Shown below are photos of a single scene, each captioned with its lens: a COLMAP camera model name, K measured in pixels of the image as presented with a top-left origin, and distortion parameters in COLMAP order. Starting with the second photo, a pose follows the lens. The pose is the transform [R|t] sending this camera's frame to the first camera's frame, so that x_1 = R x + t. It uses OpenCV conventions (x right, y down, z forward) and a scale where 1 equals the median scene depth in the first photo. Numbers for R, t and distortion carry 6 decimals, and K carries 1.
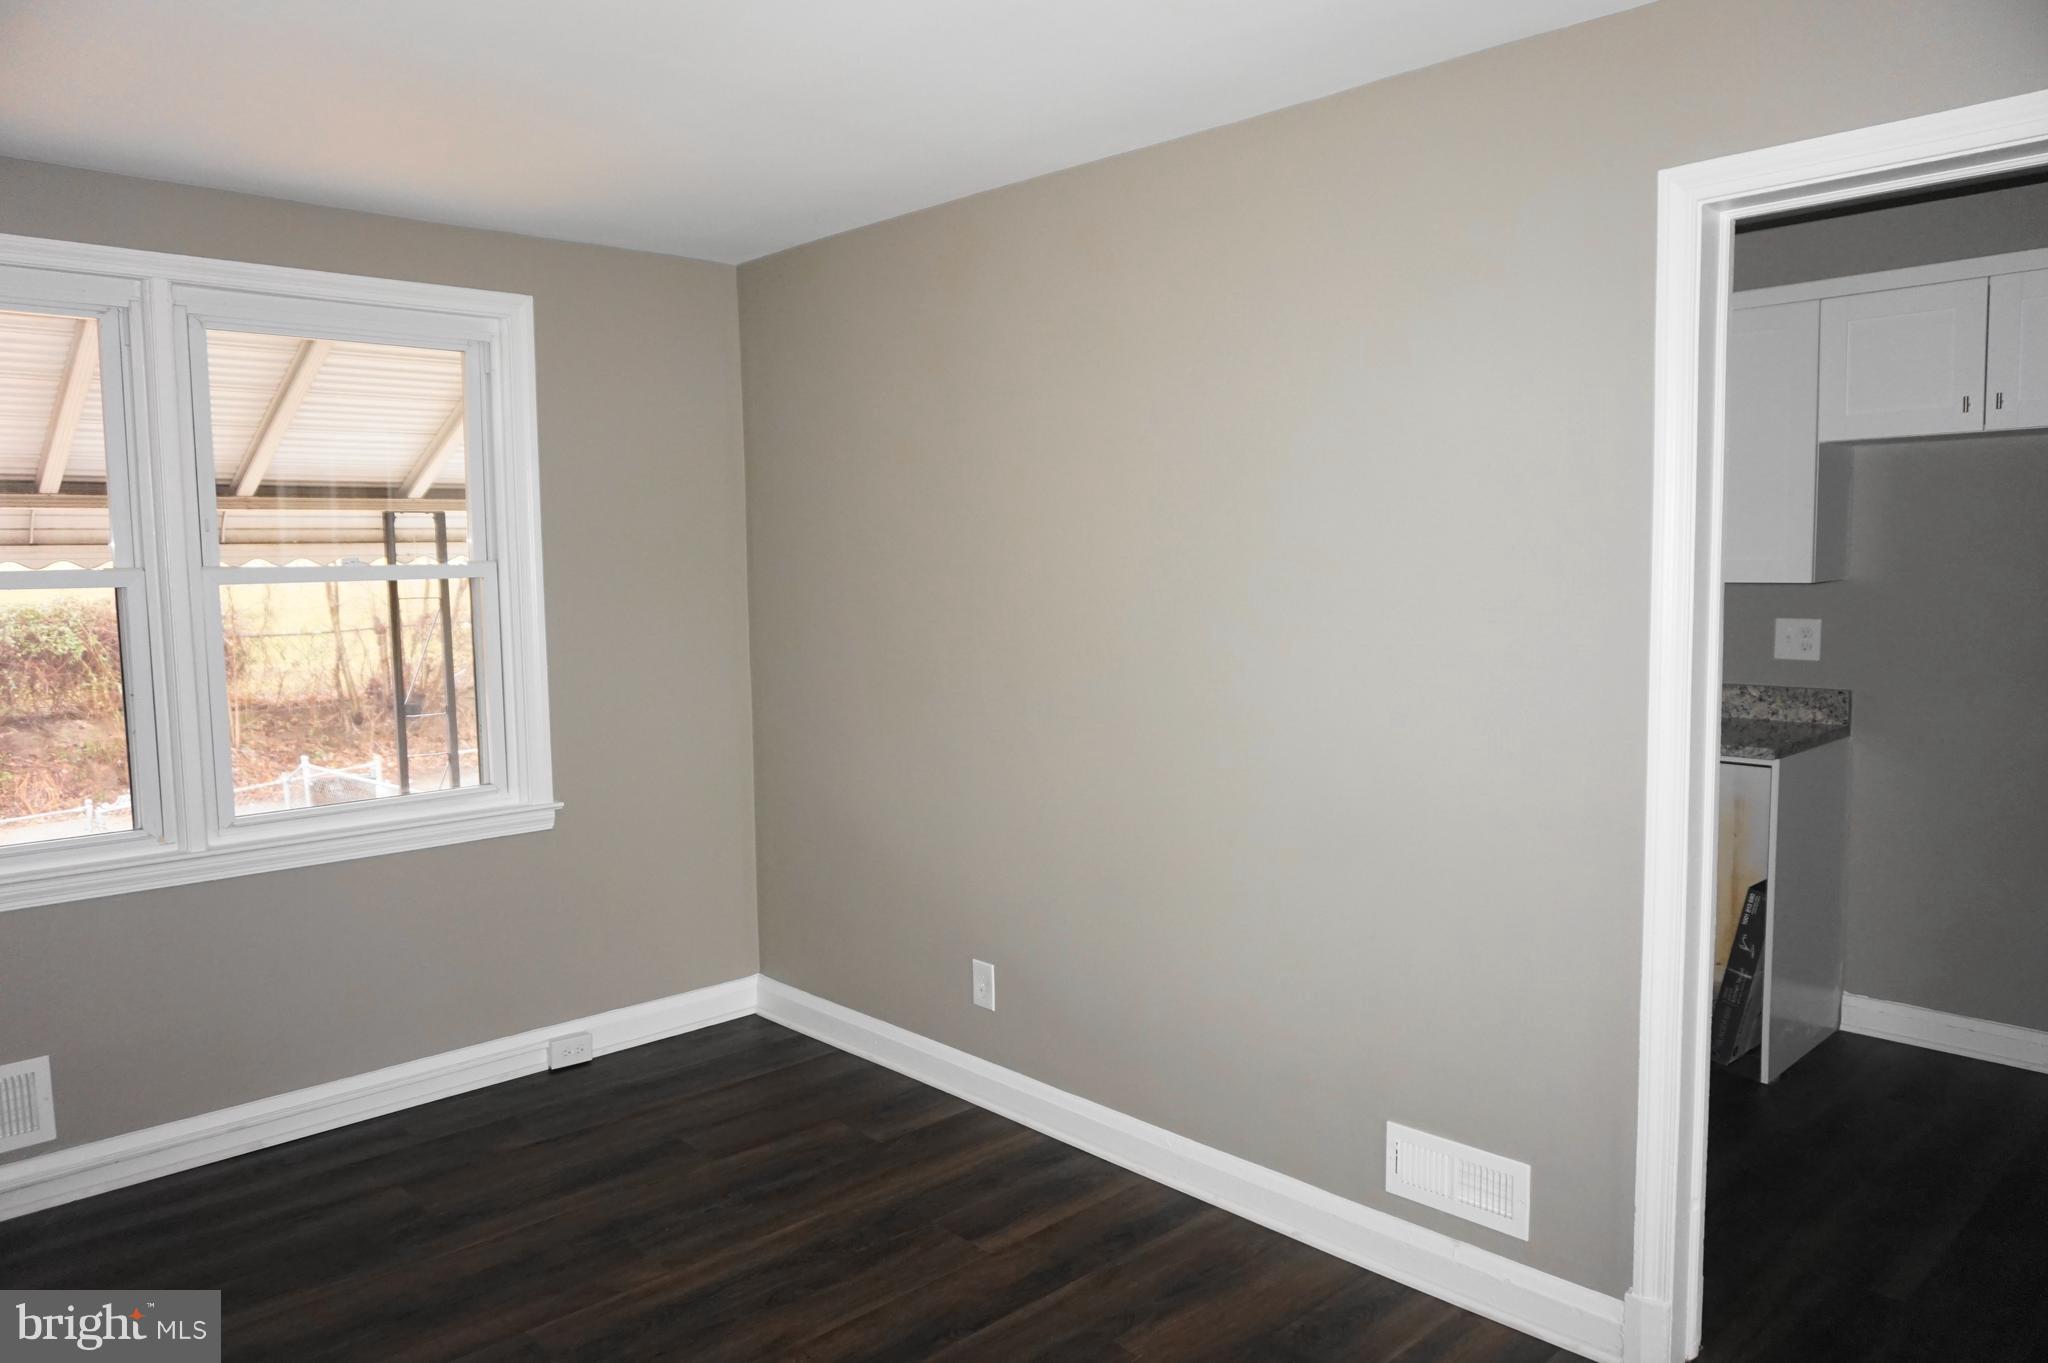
lens RADIAL K [[1371.4, 0, 1027.3], [0, 1371.4, 681.8], [0, 0, 1]] dist [-0.047187, 0.023978]
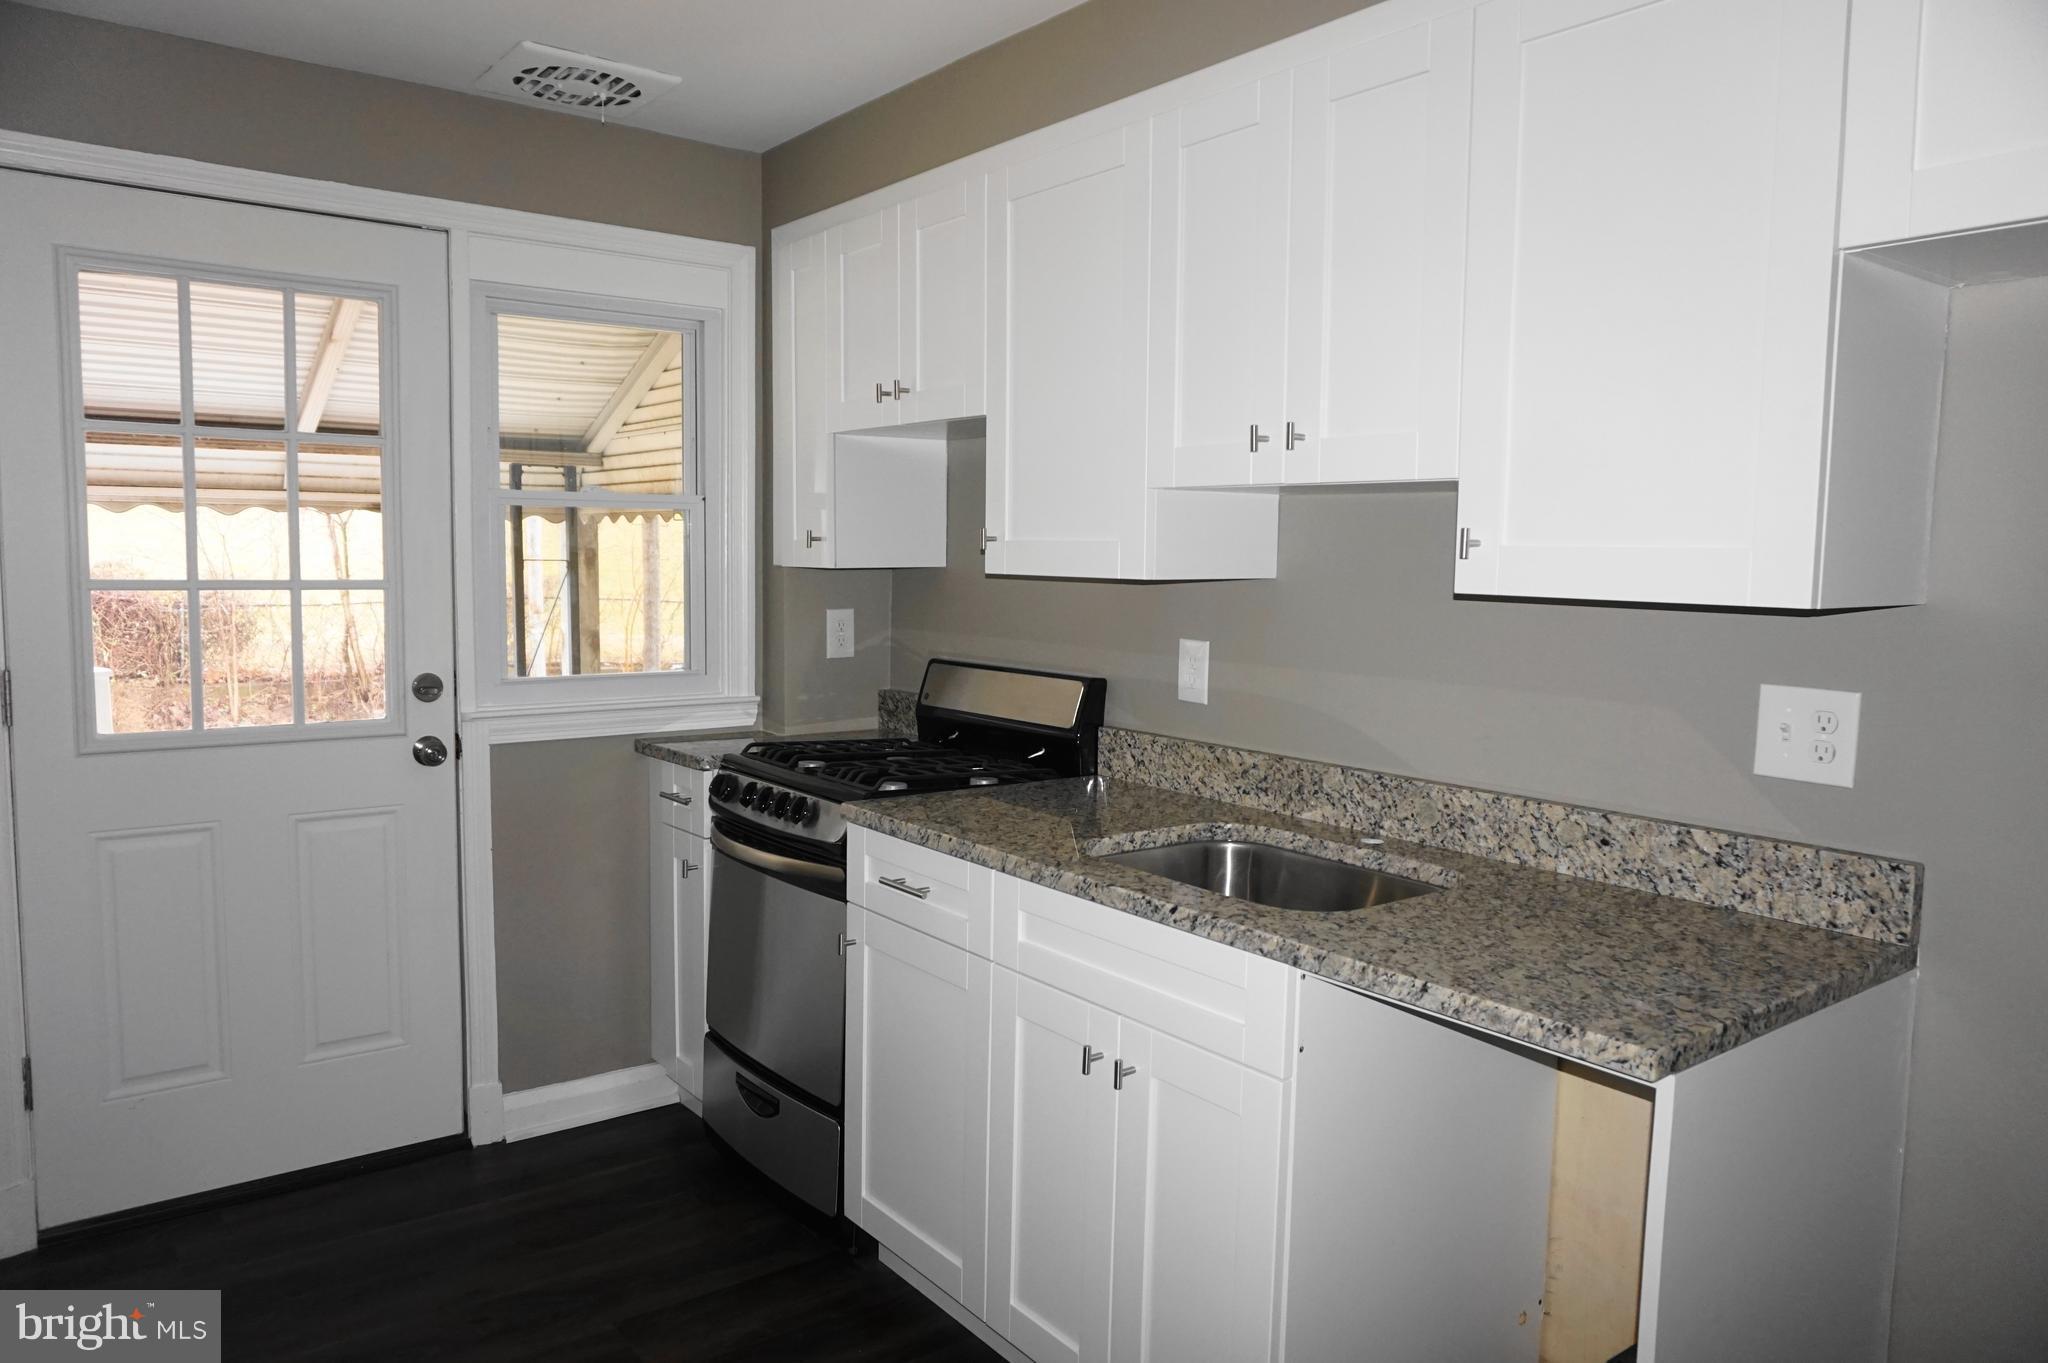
lens RADIAL K [[1371.4, 0, 1027.4], [0, 1371.4, 688.2], [0, 0, 1]] dist [-0.047187, 0.023978]
pose [[0.994184, 0.042234, -0.099069, 0.370161], [-0.041414, 0.999089, 0.010313, -0.041680], [0.099415, -0.006150, 0.995027, 0.551725]]
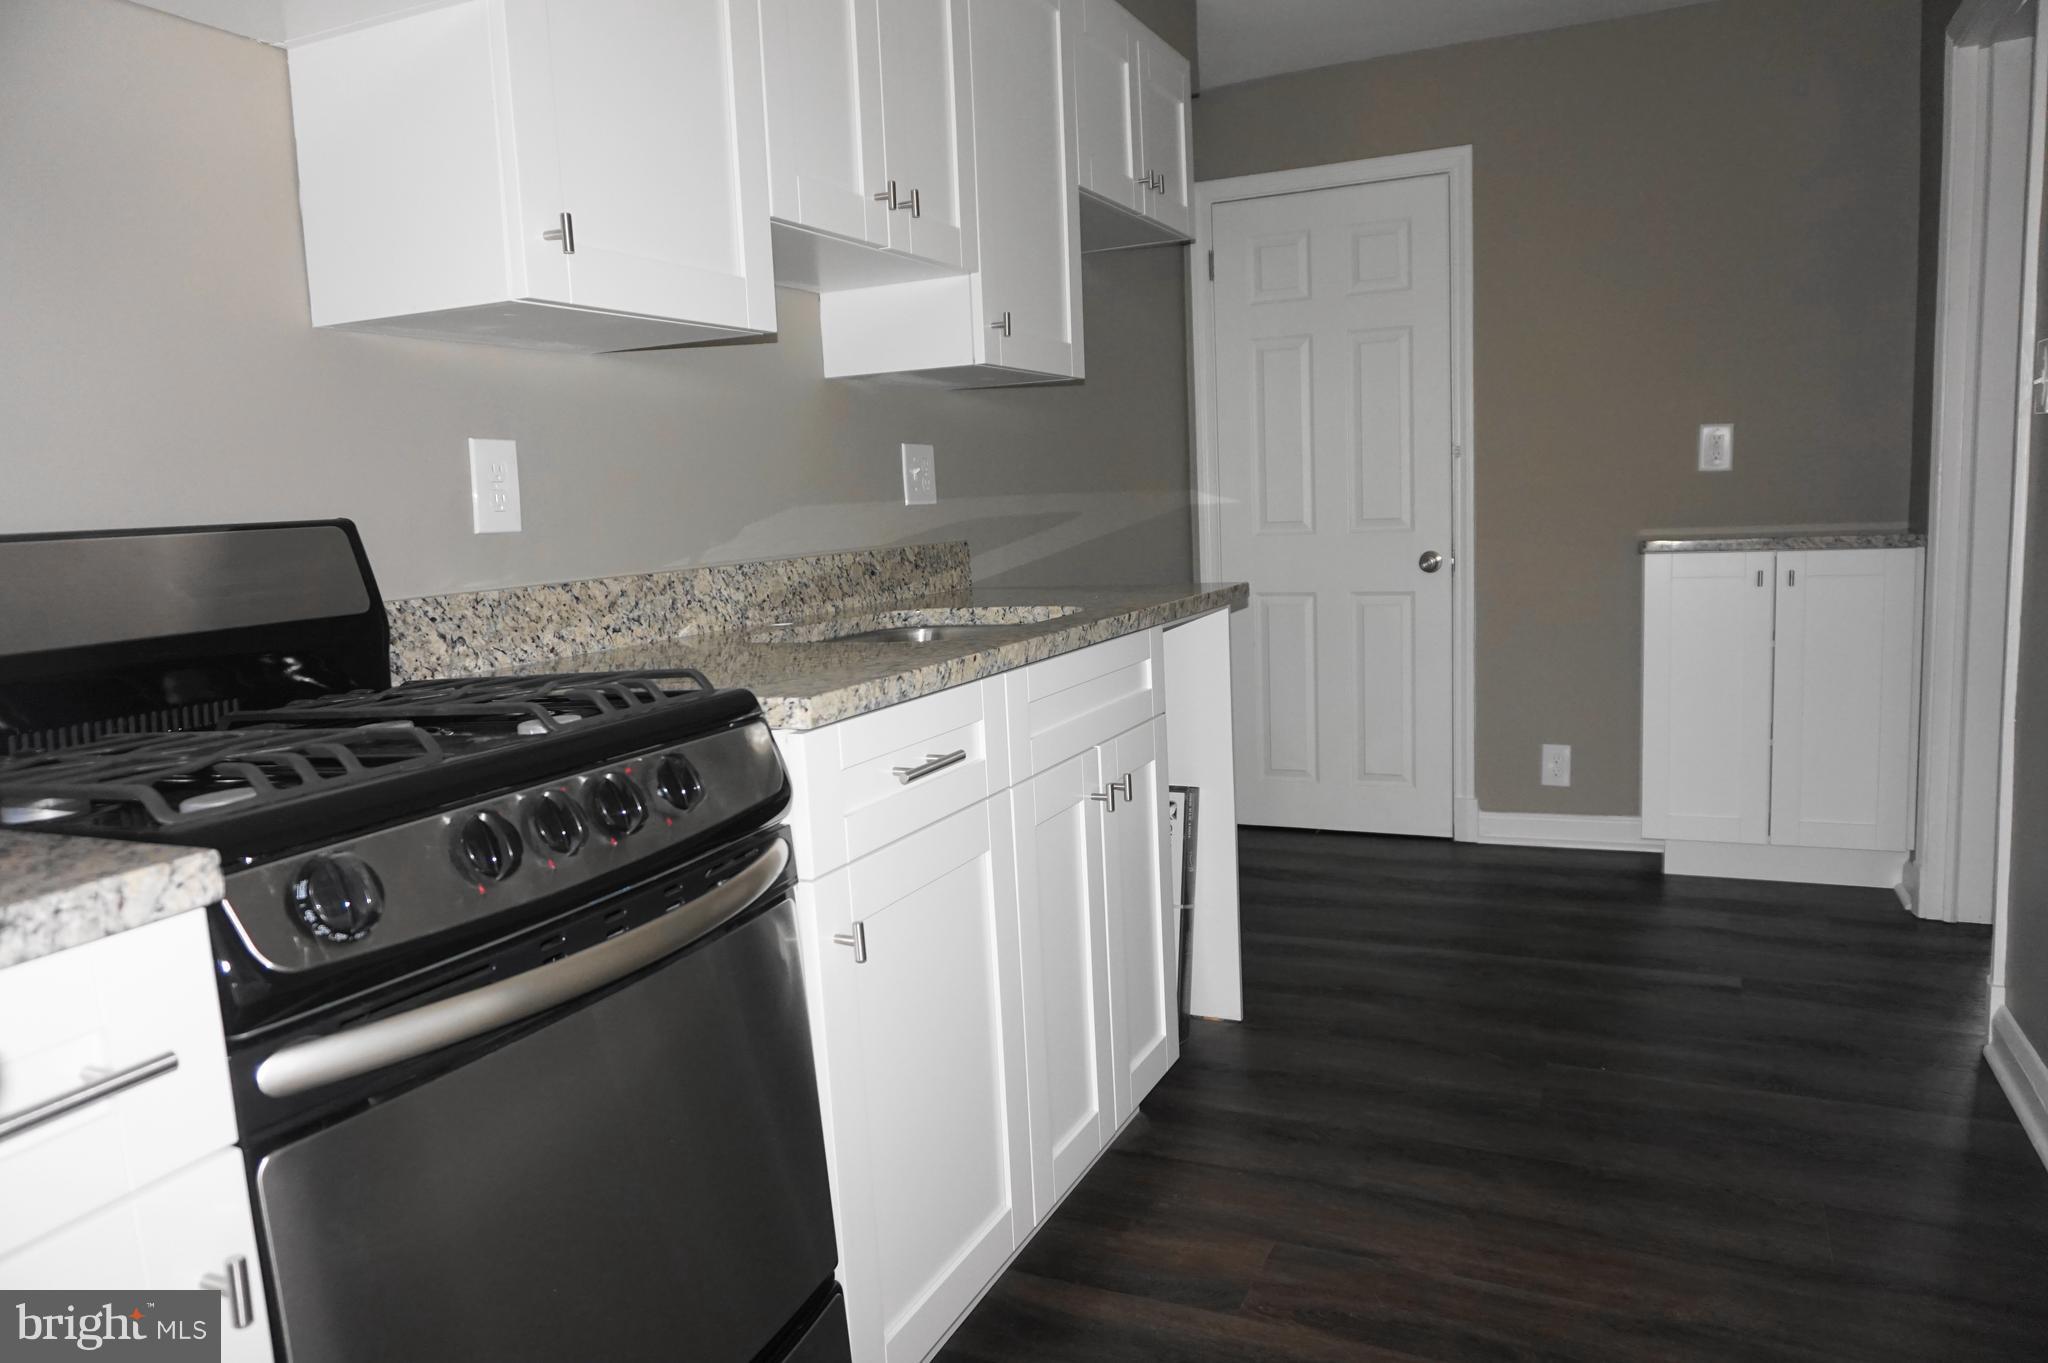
lens RADIAL K [[1371.4, 0, 1024.4], [0, 1371.4, 677.5], [0, 0, 1]] dist [-0.047187, 0.023978]
pose [[-0.361173, -0.090344, 0.928112, -0.114317], [0.135968, 0.979556, 0.148263, -0.027172], [-0.922533, 0.179743, -0.341505, 1.245398]]
